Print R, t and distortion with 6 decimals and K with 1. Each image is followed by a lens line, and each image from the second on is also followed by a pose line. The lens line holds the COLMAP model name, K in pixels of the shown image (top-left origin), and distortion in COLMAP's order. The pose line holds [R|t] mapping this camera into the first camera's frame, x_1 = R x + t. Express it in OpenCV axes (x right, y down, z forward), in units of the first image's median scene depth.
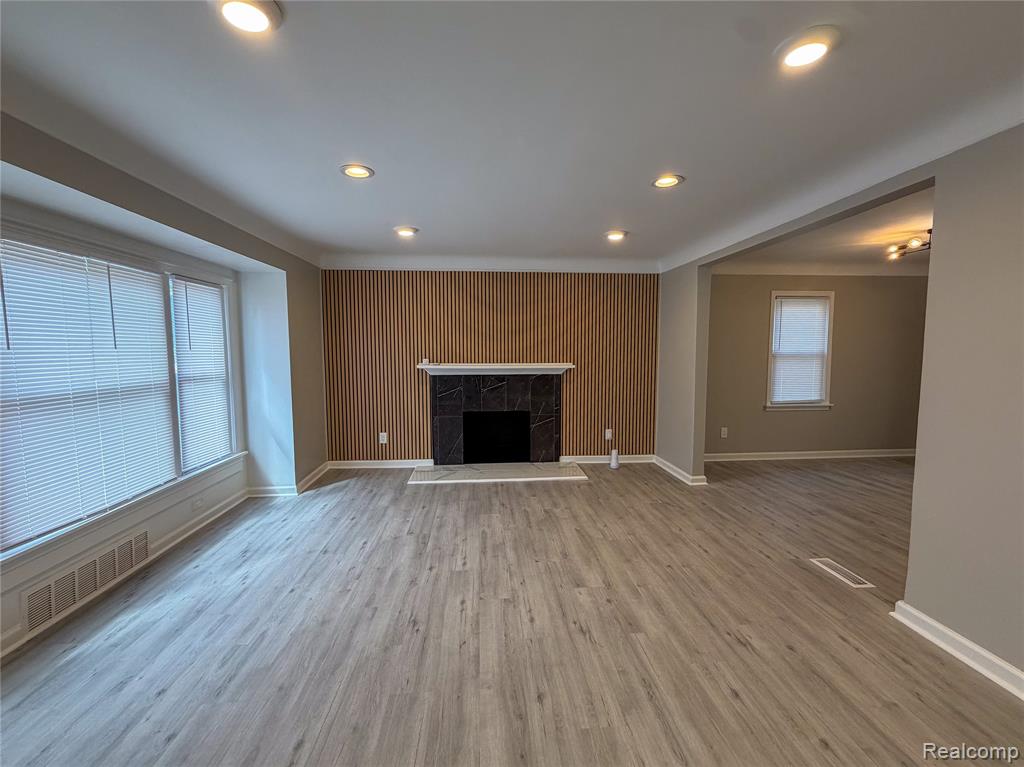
lens RADIAL K [[419.3, 0, 513.1], [0, 419.3, 382.4], [0, 0, 1]] dist [-0.000209, 0.000052]
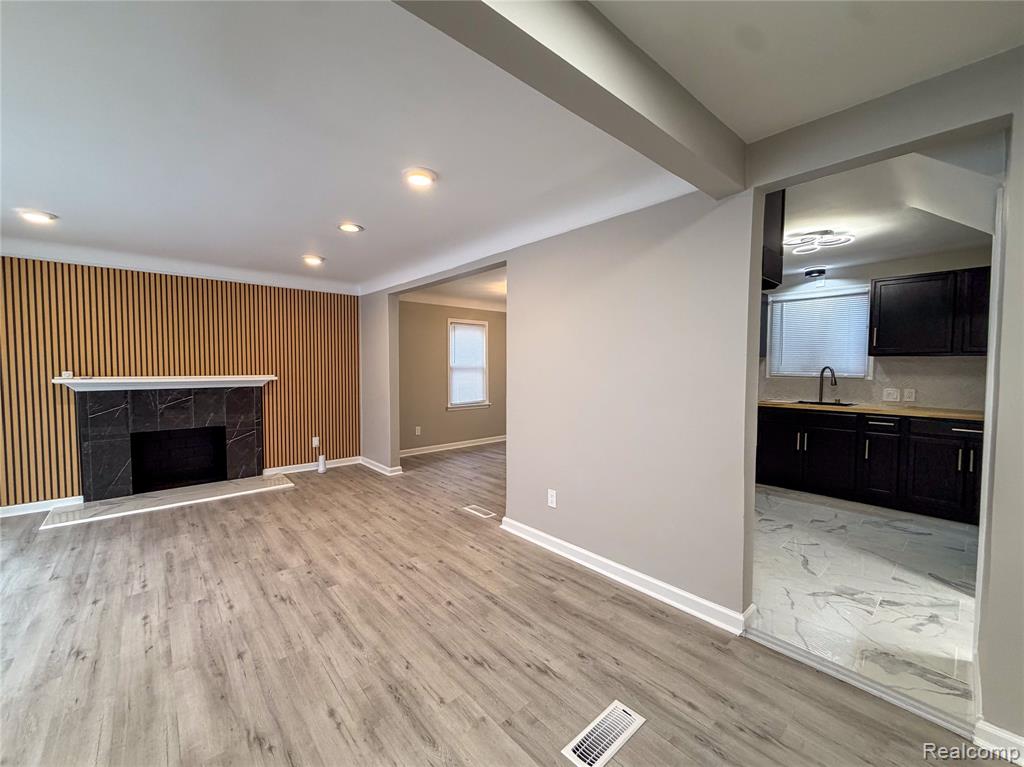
lens RADIAL K [[412.6, 0, 506.0], [0, 412.6, 383.8], [0, 0, 1]] dist [-0.000754, -0.000003]
pose [[0.803681, -0.022214, 0.594645, -0.003411], [0.041179, 0.998984, -0.018337, 0.025944], [-0.593633, 0.039224, 0.803779, -0.205658]]
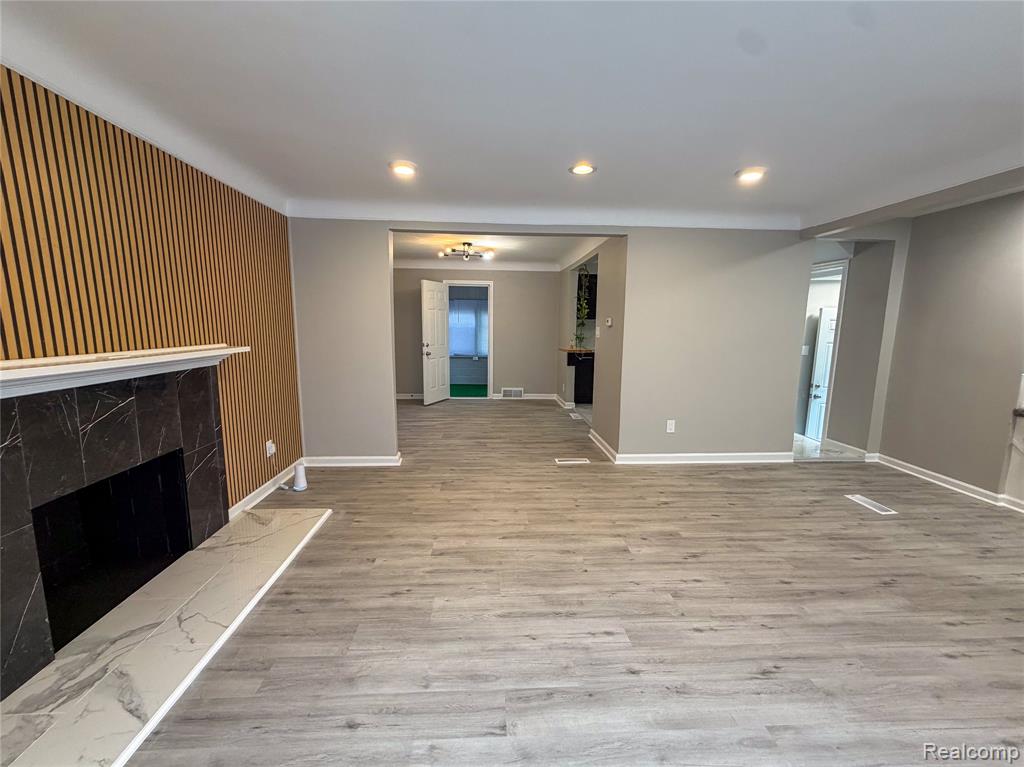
lens RADIAL K [[412.6, 0, 506.0], [0, 412.6, 383.8], [0, 0, 1]] dist [-0.000754, -0.000003]
pose [[0.033894, -0.144201, 0.988968, -0.633621], [0.066891, 0.987645, 0.141715, -0.072700], [-0.997184, 0.061350, 0.043121, 0.956137]]
